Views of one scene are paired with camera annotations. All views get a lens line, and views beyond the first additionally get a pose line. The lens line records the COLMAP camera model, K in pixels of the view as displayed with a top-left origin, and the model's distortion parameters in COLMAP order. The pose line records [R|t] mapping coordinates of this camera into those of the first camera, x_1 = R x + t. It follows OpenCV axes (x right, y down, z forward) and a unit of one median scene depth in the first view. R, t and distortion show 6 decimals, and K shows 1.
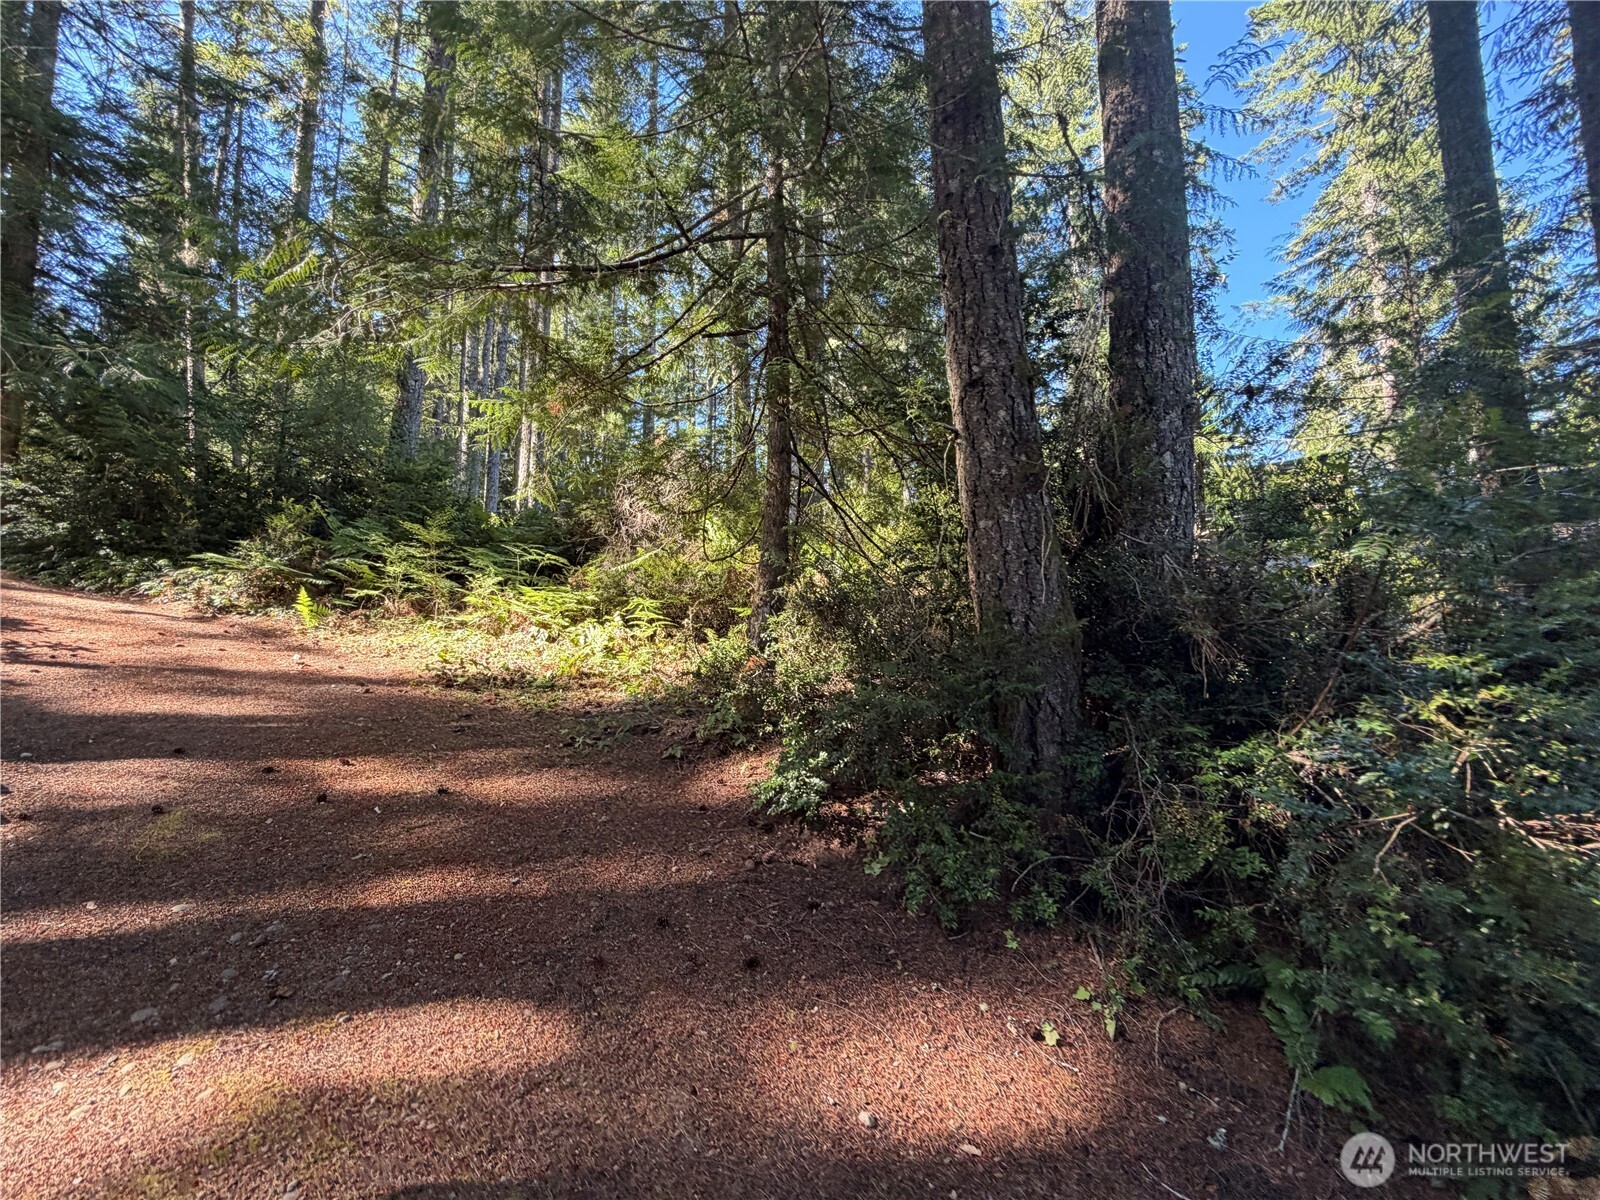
lens RADIAL K [[696.4, 0, 802.7], [0, 696.4, 600.5], [0, 0, 1]] dist [-0.001811, 0.000415]
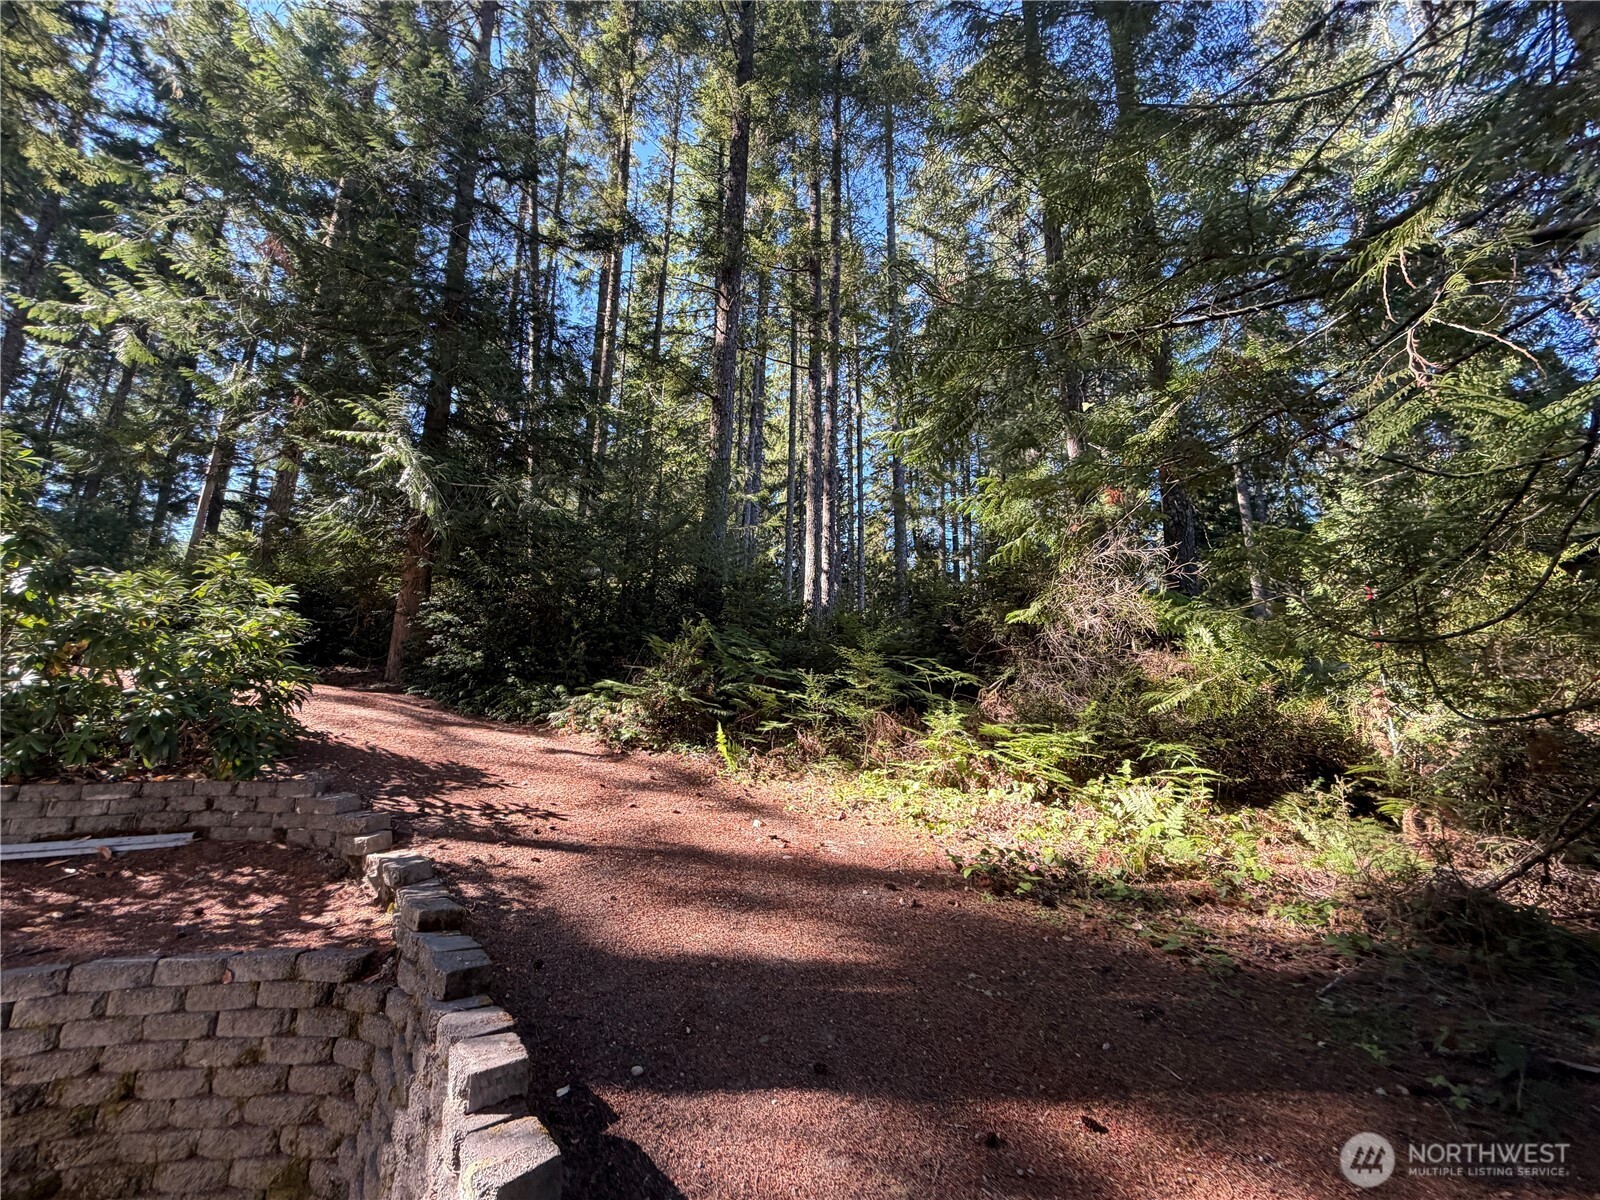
lens RADIAL K [[696.4, 0, 802.0], [0, 696.4, 596.5], [0, 0, 1]] dist [-0.001811, 0.000415]
pose [[0.959522, -0.050078, -0.277147, -0.346743], [0.017861, 0.992904, -0.117570, -0.068434], [0.281068, 0.107861, 0.953607, 0.162930]]
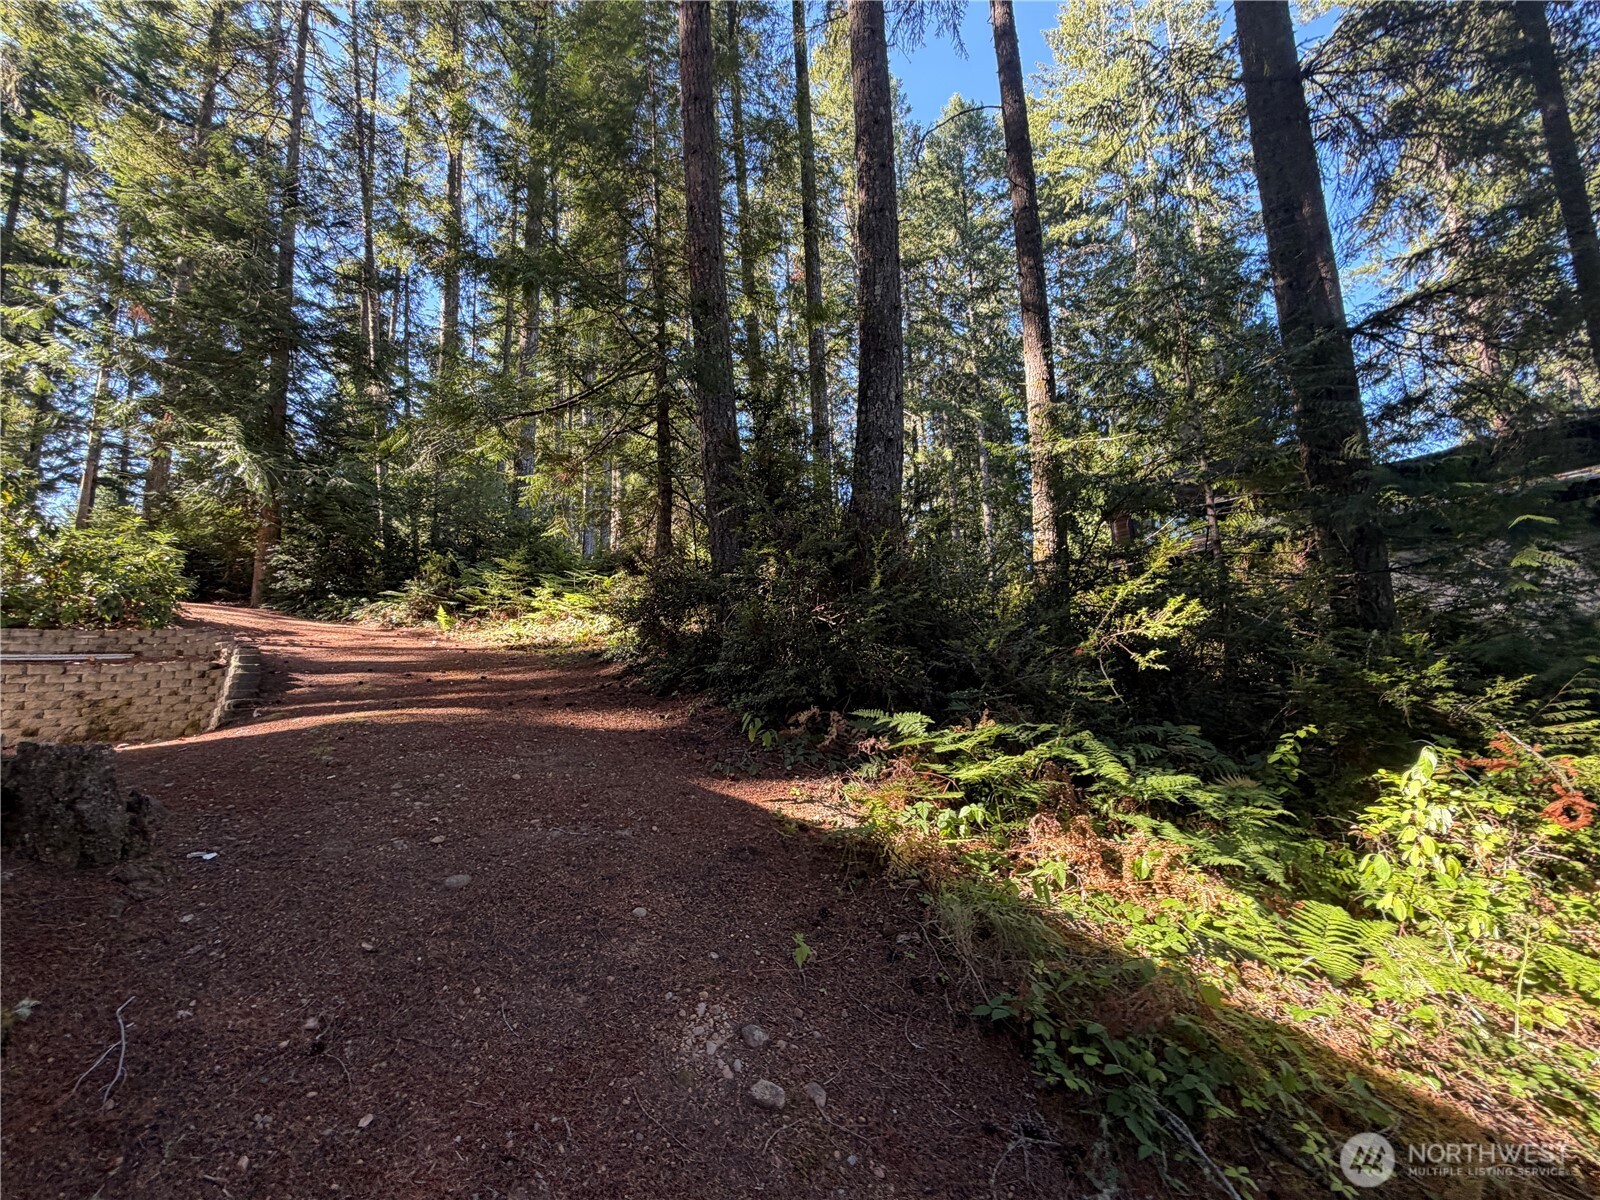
lens RADIAL K [[696.4, 0, 799.1], [0, 696.4, 603.1], [0, 0, 1]] dist [-0.001811, 0.000415]
pose [[0.979504, -0.072560, -0.187903, 0.349497], [0.064940, 0.996810, -0.046406, 0.095629], [0.190671, 0.033252, 0.981091, -0.365958]]
